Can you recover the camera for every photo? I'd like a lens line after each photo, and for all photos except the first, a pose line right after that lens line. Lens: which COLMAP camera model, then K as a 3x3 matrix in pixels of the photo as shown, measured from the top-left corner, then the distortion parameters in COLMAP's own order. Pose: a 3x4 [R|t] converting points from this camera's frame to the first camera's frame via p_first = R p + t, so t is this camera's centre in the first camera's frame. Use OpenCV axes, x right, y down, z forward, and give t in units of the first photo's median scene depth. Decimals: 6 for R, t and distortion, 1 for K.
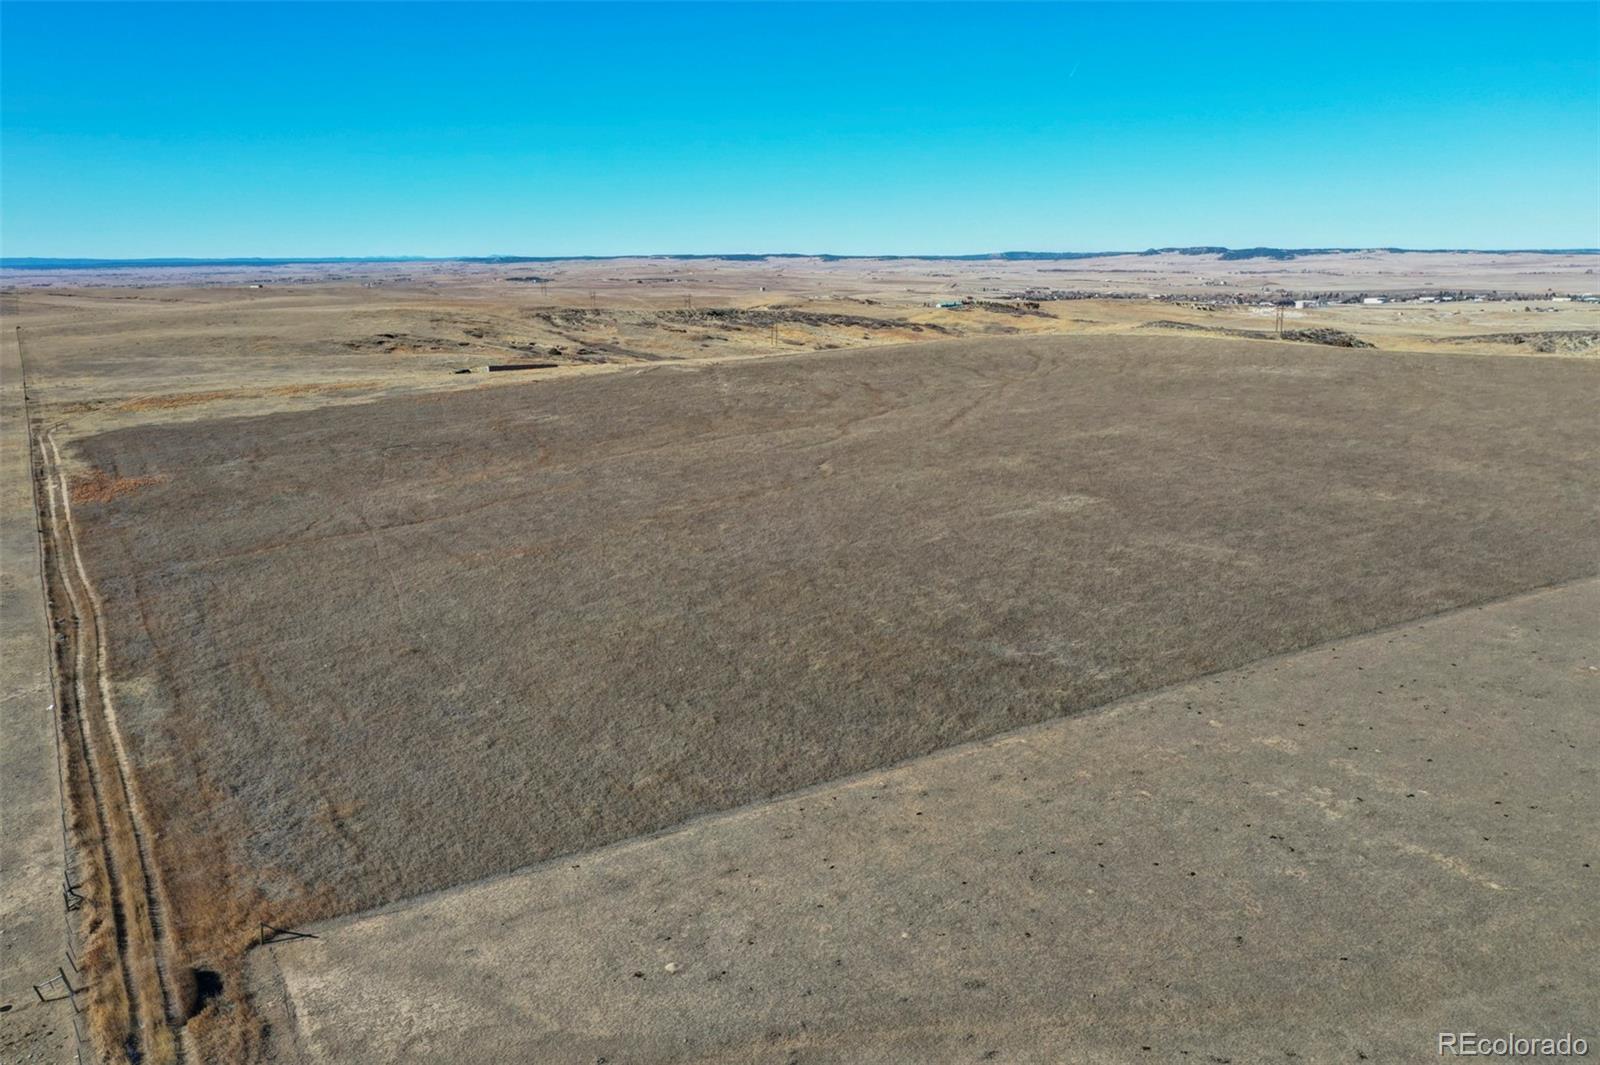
lens RADIAL K [[1277.5, 0, 797.6], [0, 1277.5, 520.0], [0, 0, 1]] dist [0.009334, 0.004691]
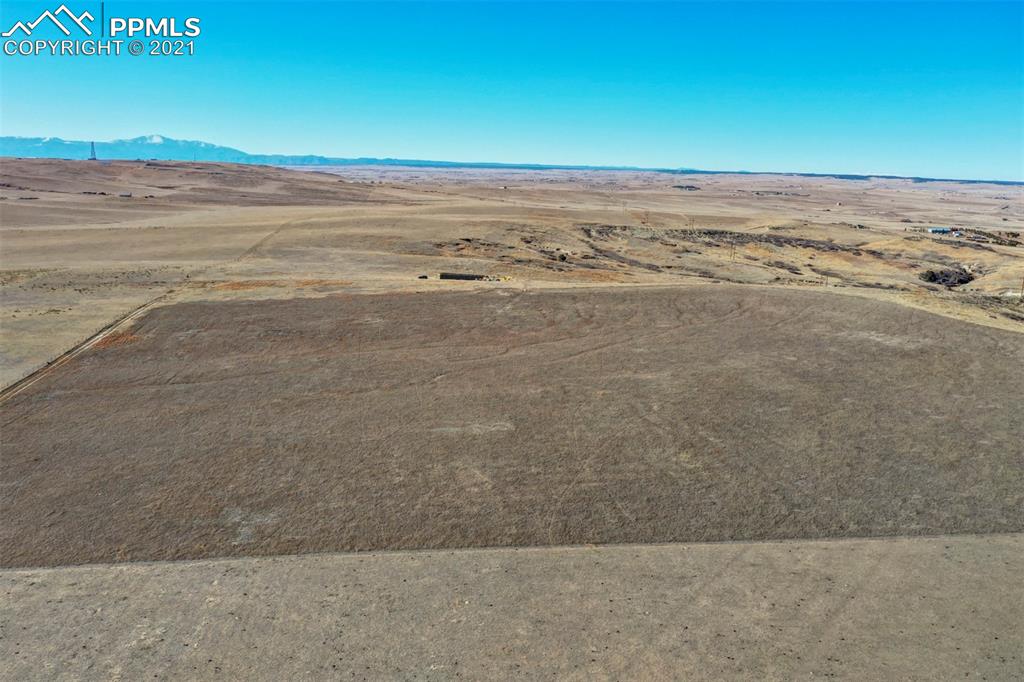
lens RADIAL K [[847.6, 0, 512.0], [0, 847.6, 341.0], [0, 0, 1]] dist [0.008124, 0.002667]
pose [[0.911332, 0.119034, -0.394088, 0.156516], [-0.120398, 0.992496, 0.021360, -0.035891], [0.393673, 0.027982, 0.918824, 0.003988]]
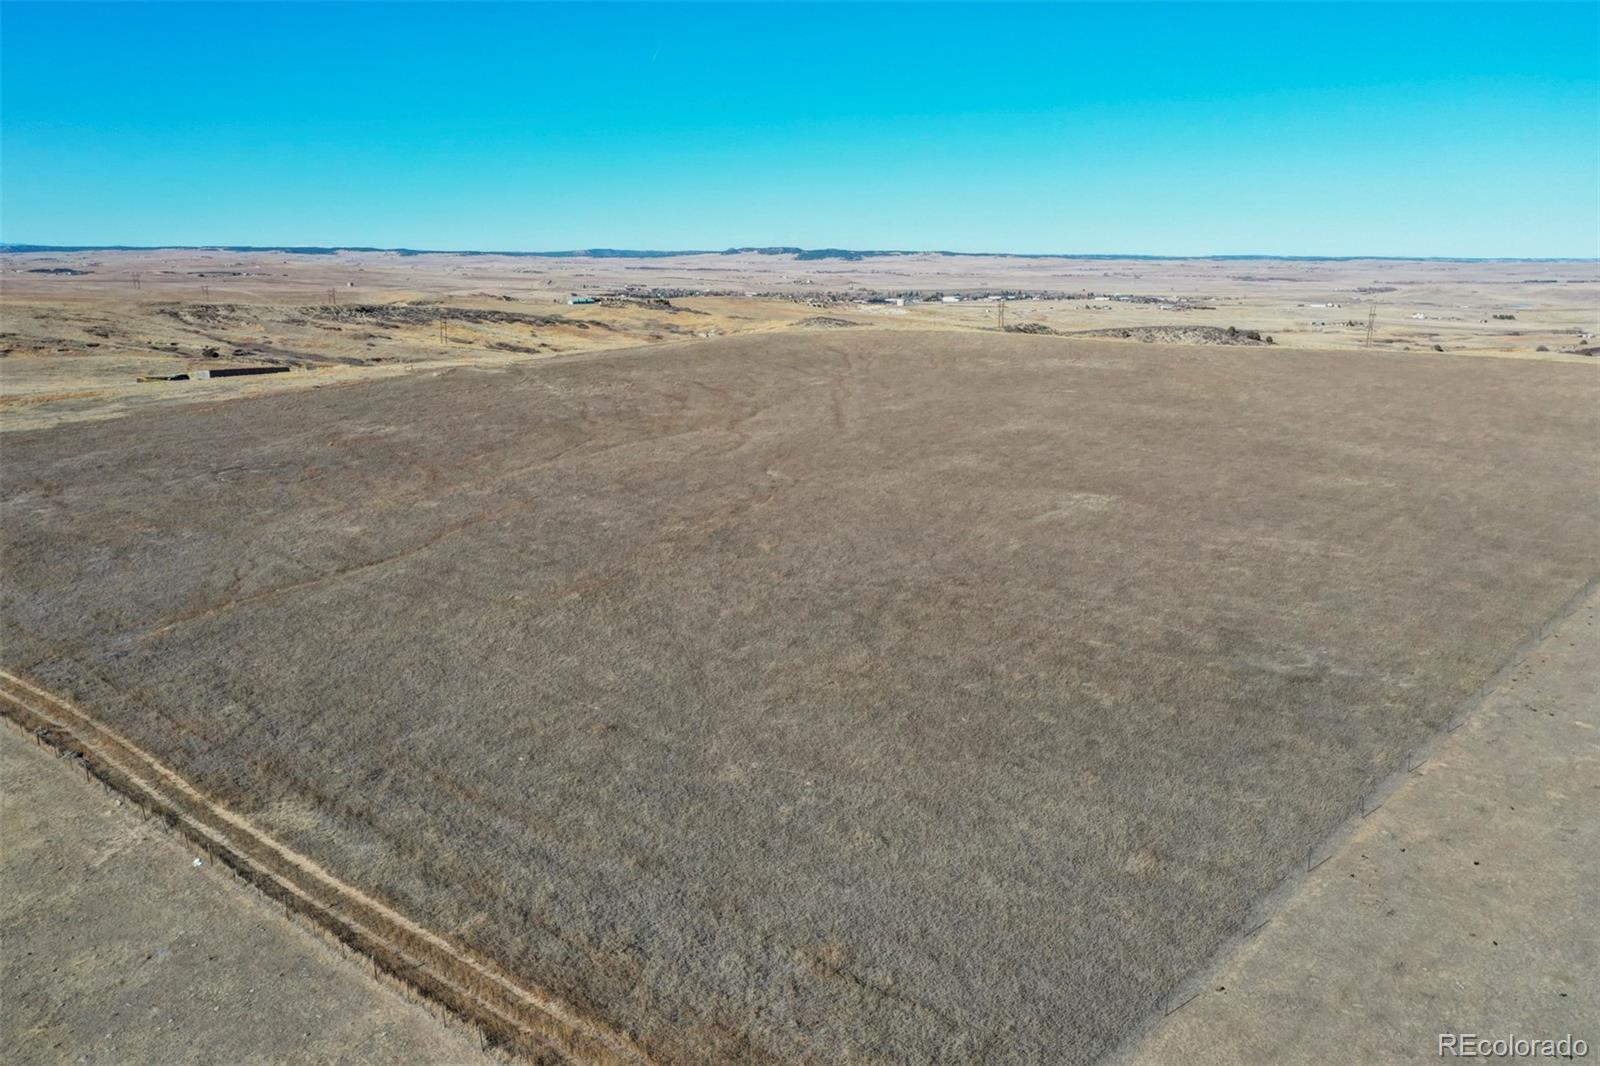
lens RADIAL K [[1277.5, 0, 797.6], [0, 1277.5, 520.5], [0, 0, 1]] dist [0.009334, 0.004691]
pose [[0.949843, -0.050887, 0.308558, -0.071987], [0.050124, 0.998689, 0.010405, -0.004894], [-0.308683, 0.005583, 0.951149, 0.034309]]
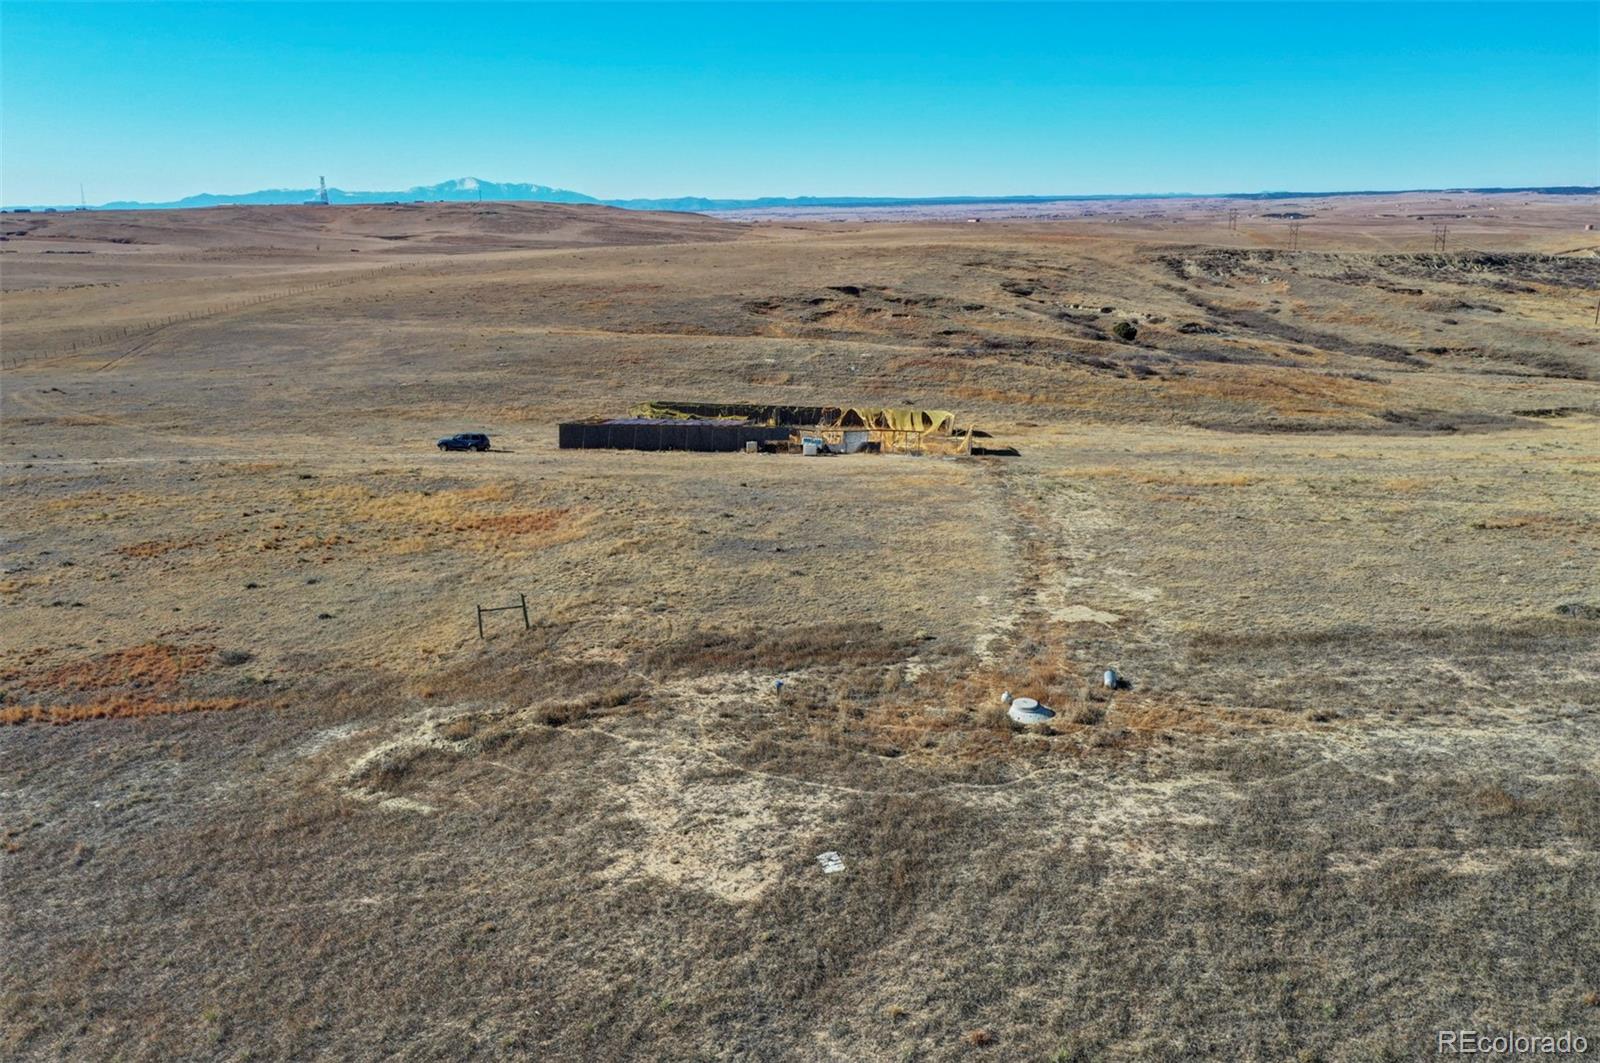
lens RADIAL K [[1277.5, 0, 797.6], [0, 1277.5, 519.0], [0, 0, 1]] dist [0.009334, 0.004691]
pose [[0.842577, 0.127983, -0.523148, -0.011115], [-0.103787, 0.991733, 0.075460, -0.066814], [0.528480, -0.009285, 0.848895, 0.398293]]
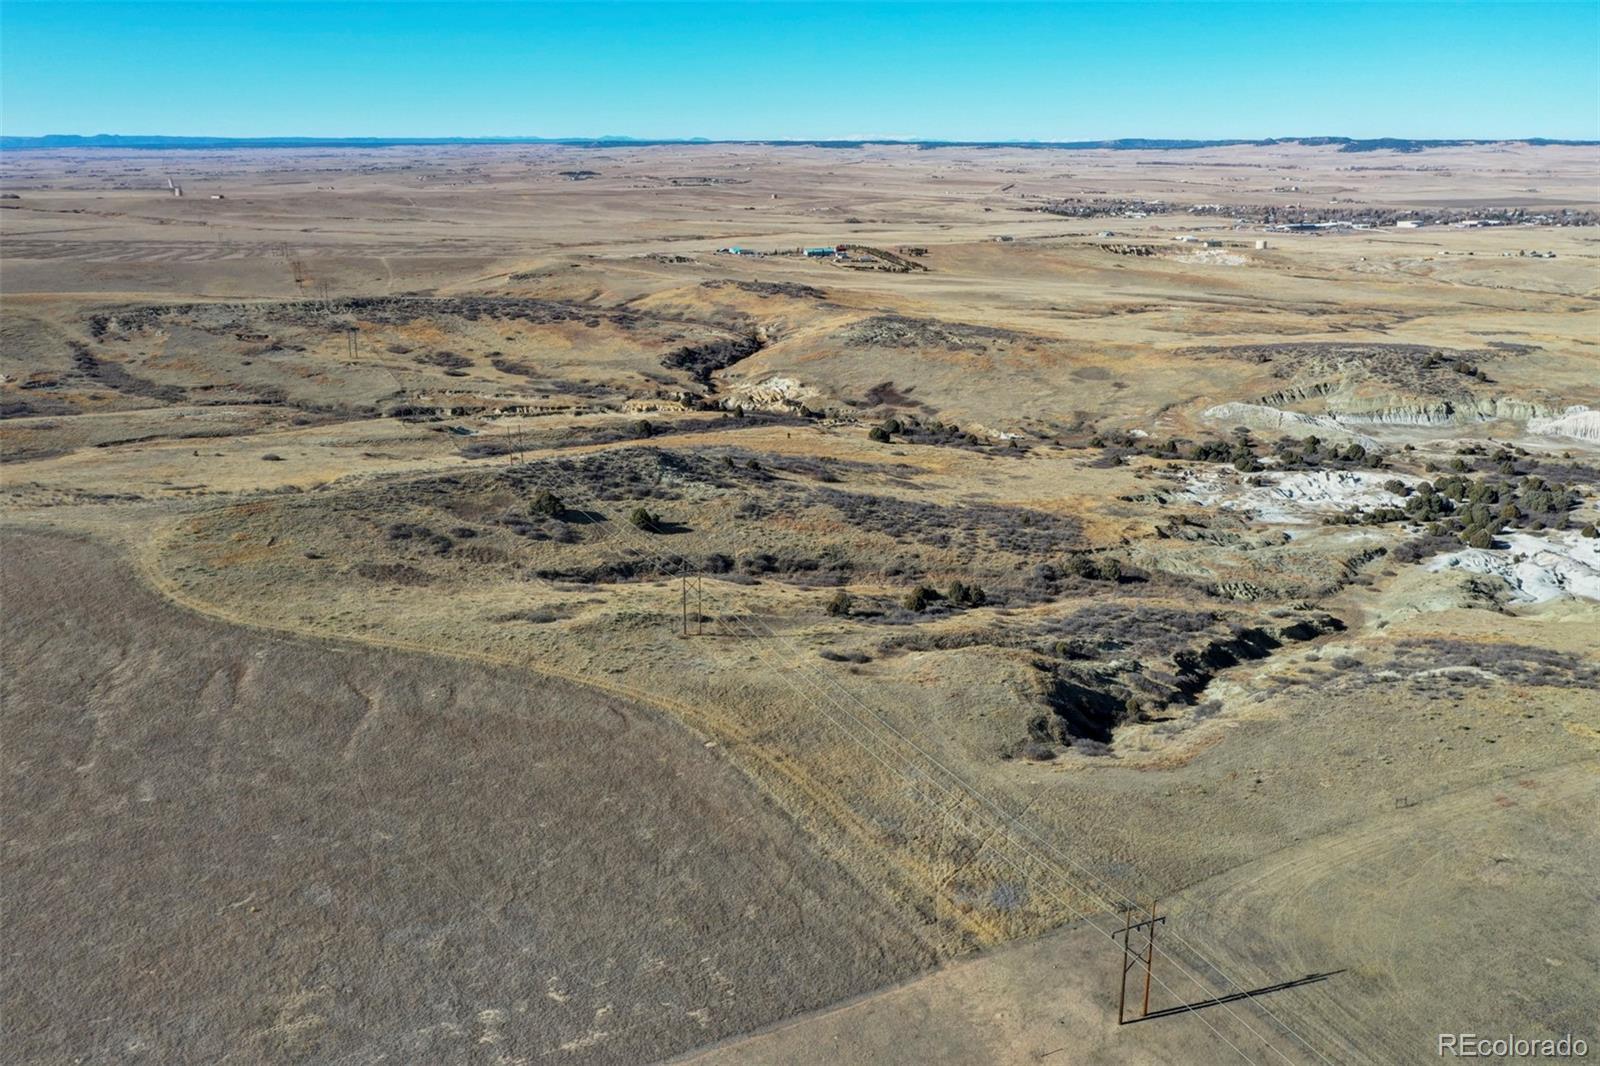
lens RADIAL K [[1277.5, 0, 797.6], [0, 1277.5, 520.5], [0, 0, 1]] dist [0.009334, 0.004691]
pose [[0.996054, 0.032400, -0.082627, 0.386414], [-0.025120, 0.995832, 0.087675, -0.116668], [0.085123, -0.085253, 0.992716, 0.149605]]
